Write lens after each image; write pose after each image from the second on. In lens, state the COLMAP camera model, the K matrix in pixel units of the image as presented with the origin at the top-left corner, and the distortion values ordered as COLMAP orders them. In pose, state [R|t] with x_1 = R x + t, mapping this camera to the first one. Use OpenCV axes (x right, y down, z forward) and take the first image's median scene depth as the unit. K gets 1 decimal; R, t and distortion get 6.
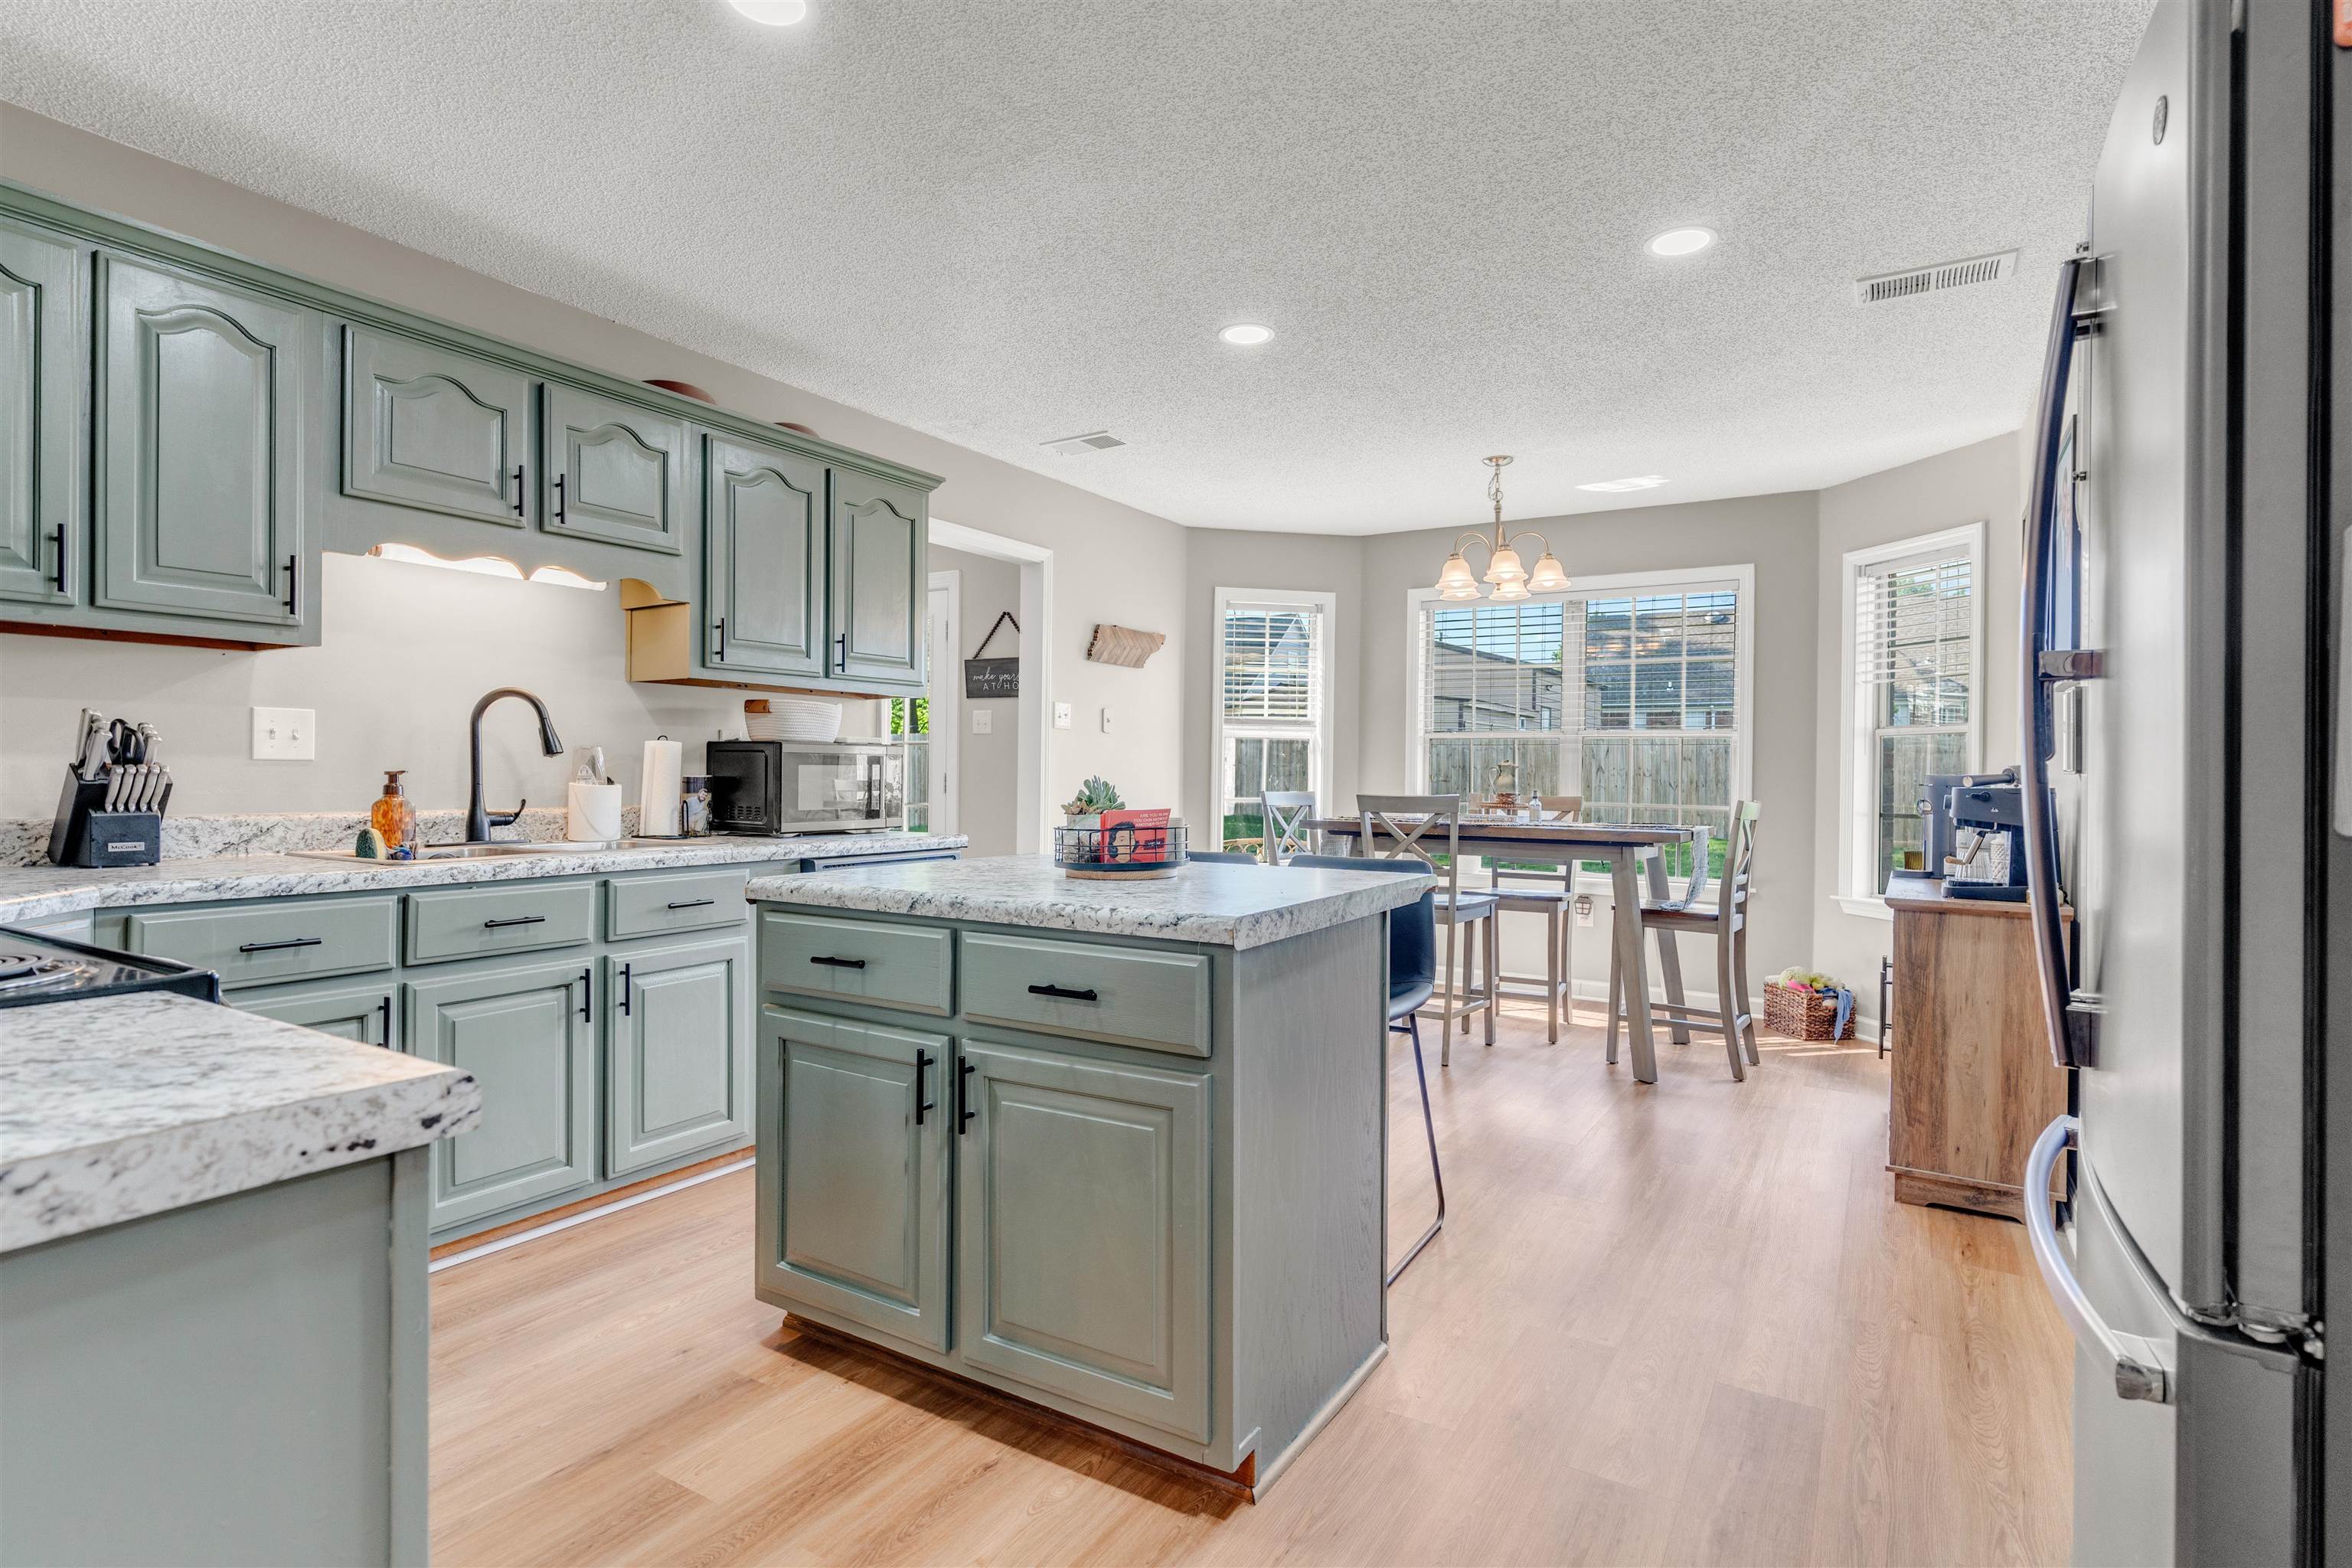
lens RADIAL K [[1152.1, 0, 1180.4], [0, 1152.1, 770.0], [0, 0, 1]] dist [0.002323, -0.000394]
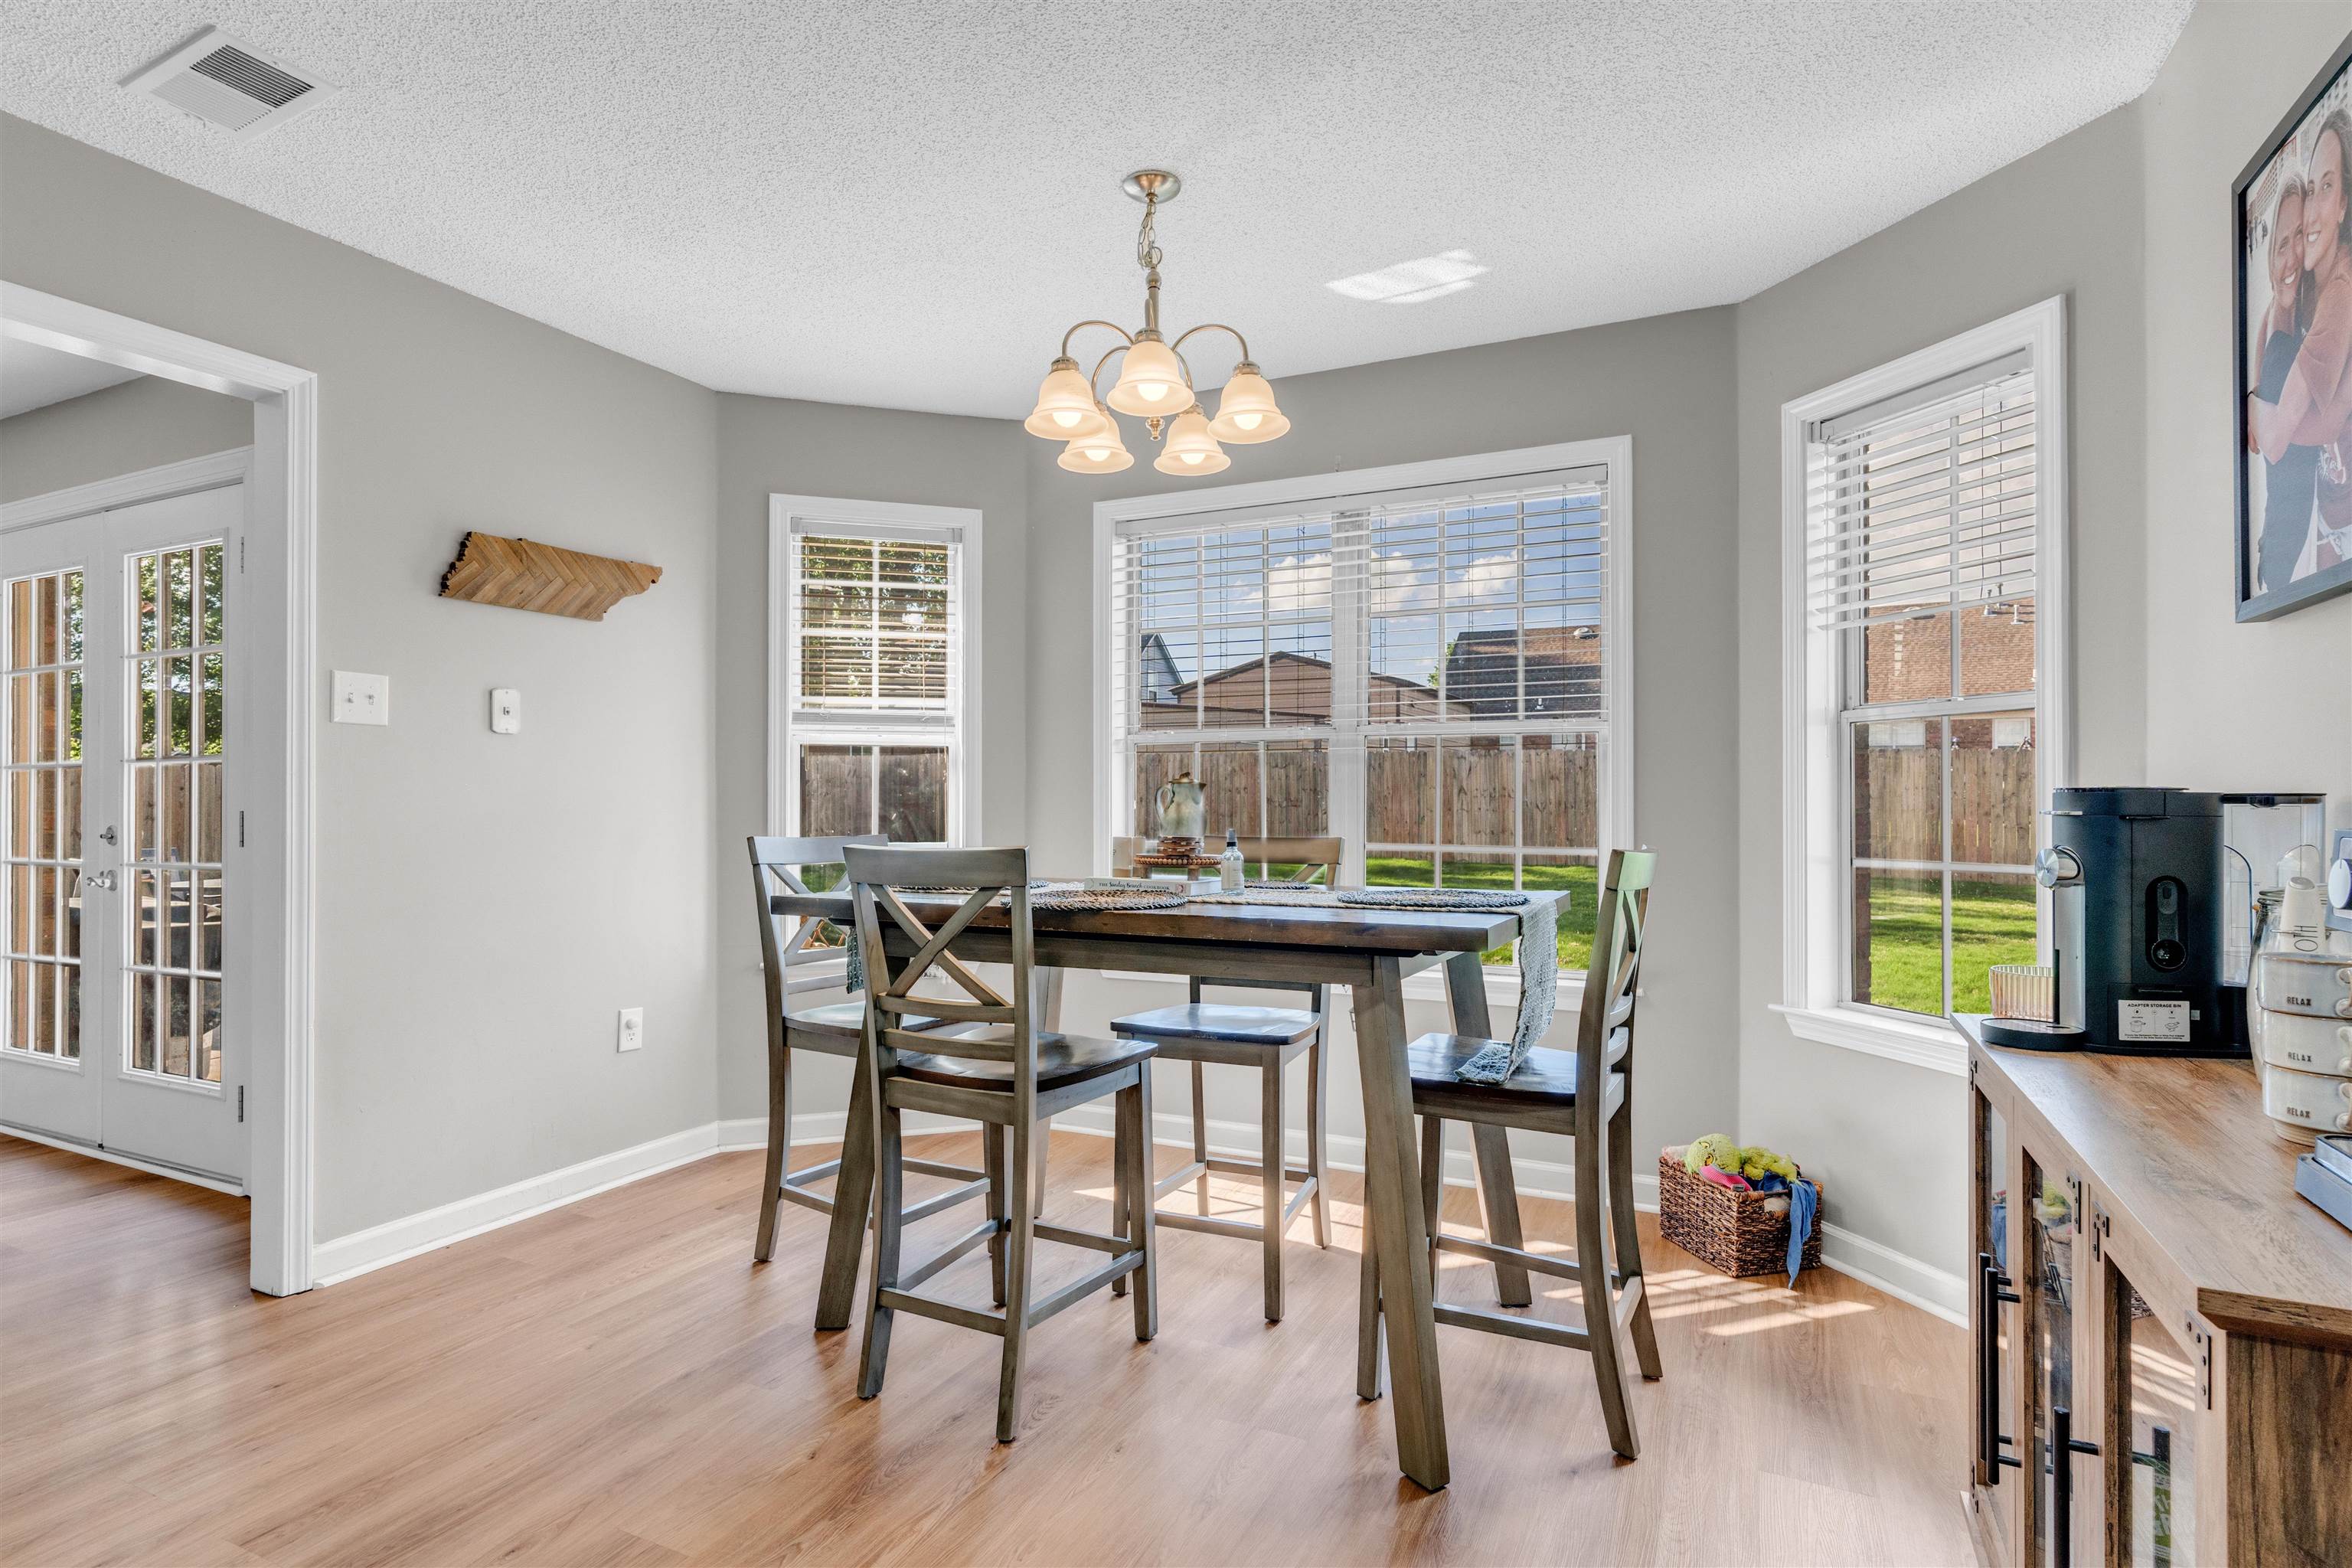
lens RADIAL K [[1152.1, 0, 1178.6], [0, 1152.1, 794.5], [0, 0, 1]] dist [0.002323, -0.000394]
pose [[0.995585, -0.013988, 0.092817, 0.223892], [0.014158, 0.999899, -0.001182, 0.002220], [-0.092791, 0.002491, 0.995682, 0.464274]]
